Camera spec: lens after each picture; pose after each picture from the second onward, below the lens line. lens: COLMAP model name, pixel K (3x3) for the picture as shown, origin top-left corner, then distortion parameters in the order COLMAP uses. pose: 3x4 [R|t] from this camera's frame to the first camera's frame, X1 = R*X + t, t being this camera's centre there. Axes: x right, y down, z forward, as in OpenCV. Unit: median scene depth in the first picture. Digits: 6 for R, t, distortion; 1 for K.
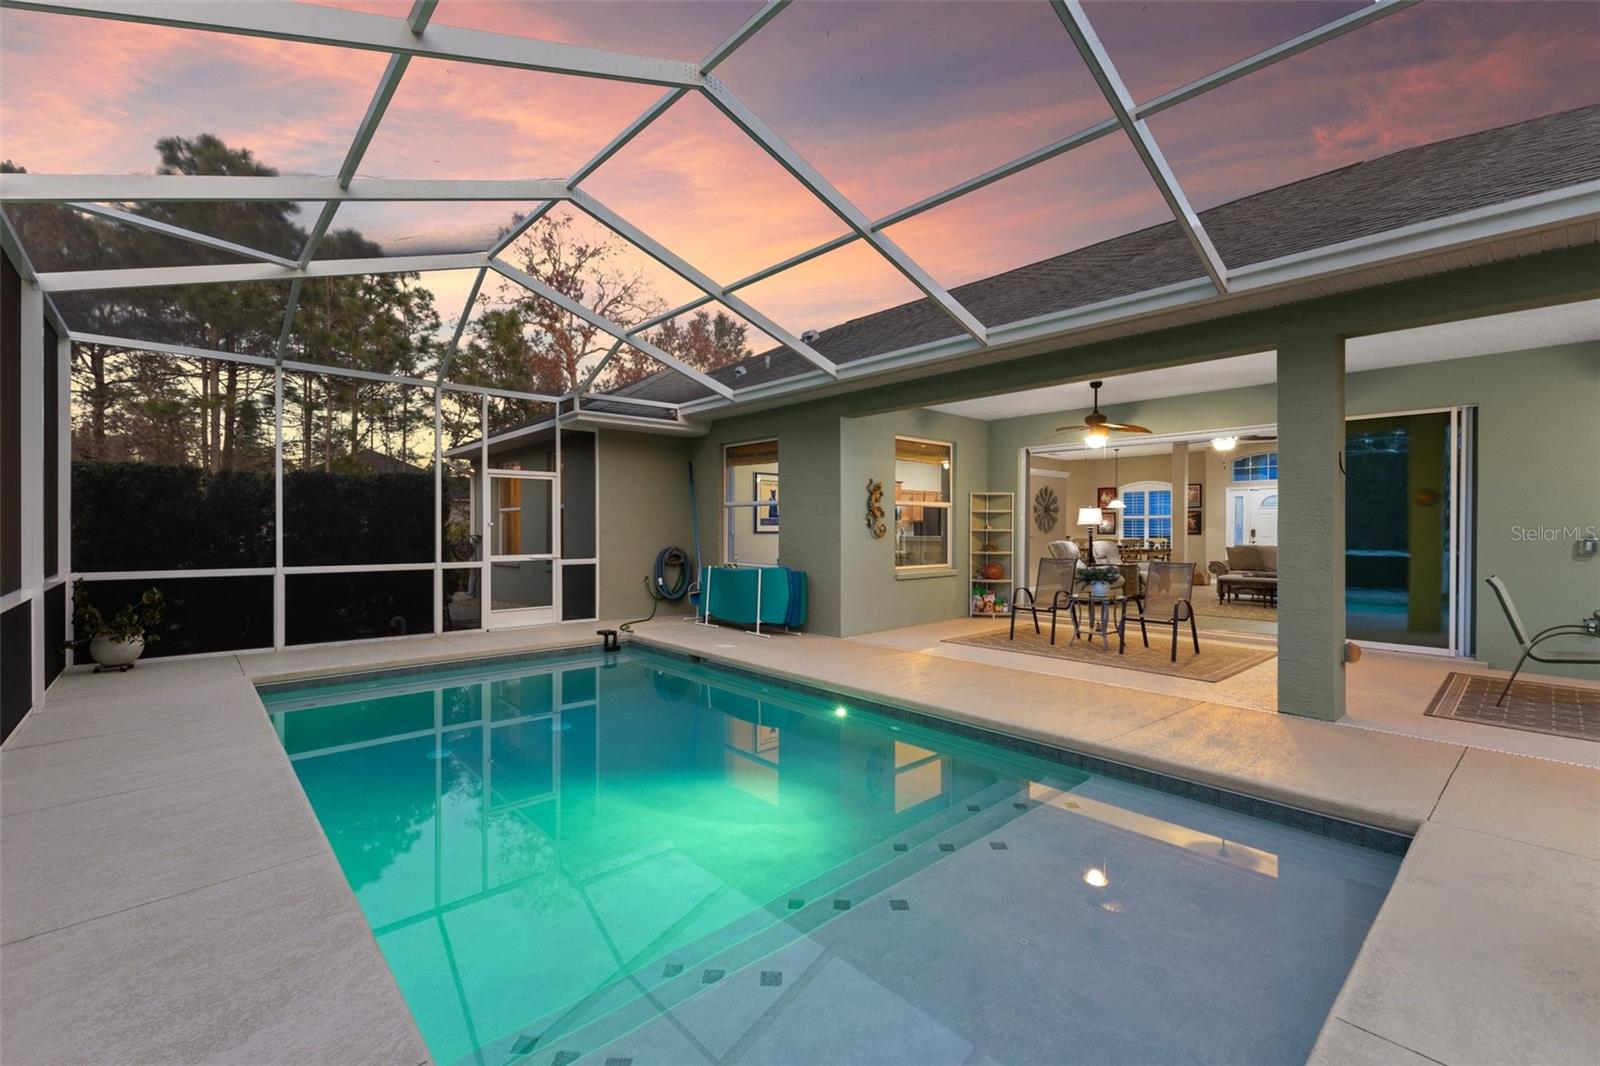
lens RADIAL K [[690.3, 0, 800.7], [0, 690.3, 534.8], [0, 0, 1]] dist [0.015446, -0.000535]
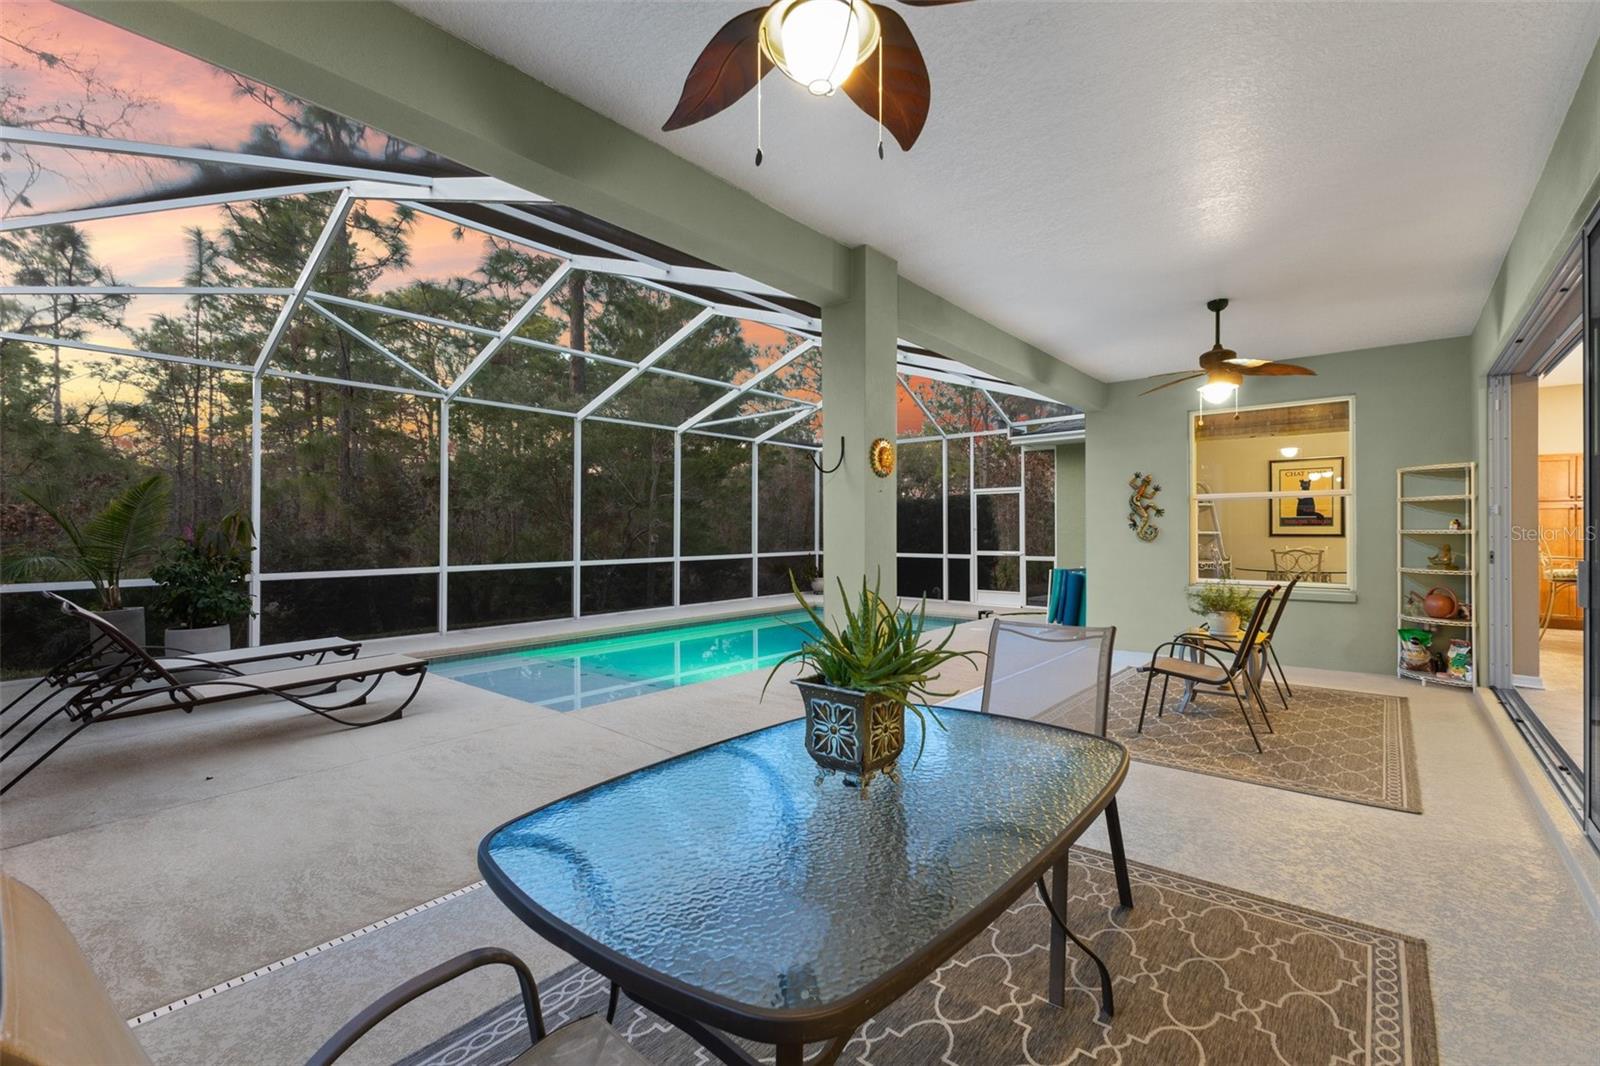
lens RADIAL K [[690.3, 0, 800.7], [0, 690.3, 534.8], [0, 0, 1]] dist [0.015446, -0.000535]
pose [[0.118565, 0.003663, -0.992939, 0.893205], [-0.006710, 0.999973, 0.002888, -0.003253], [0.992924, 0.006320, 0.118587, 0.477887]]
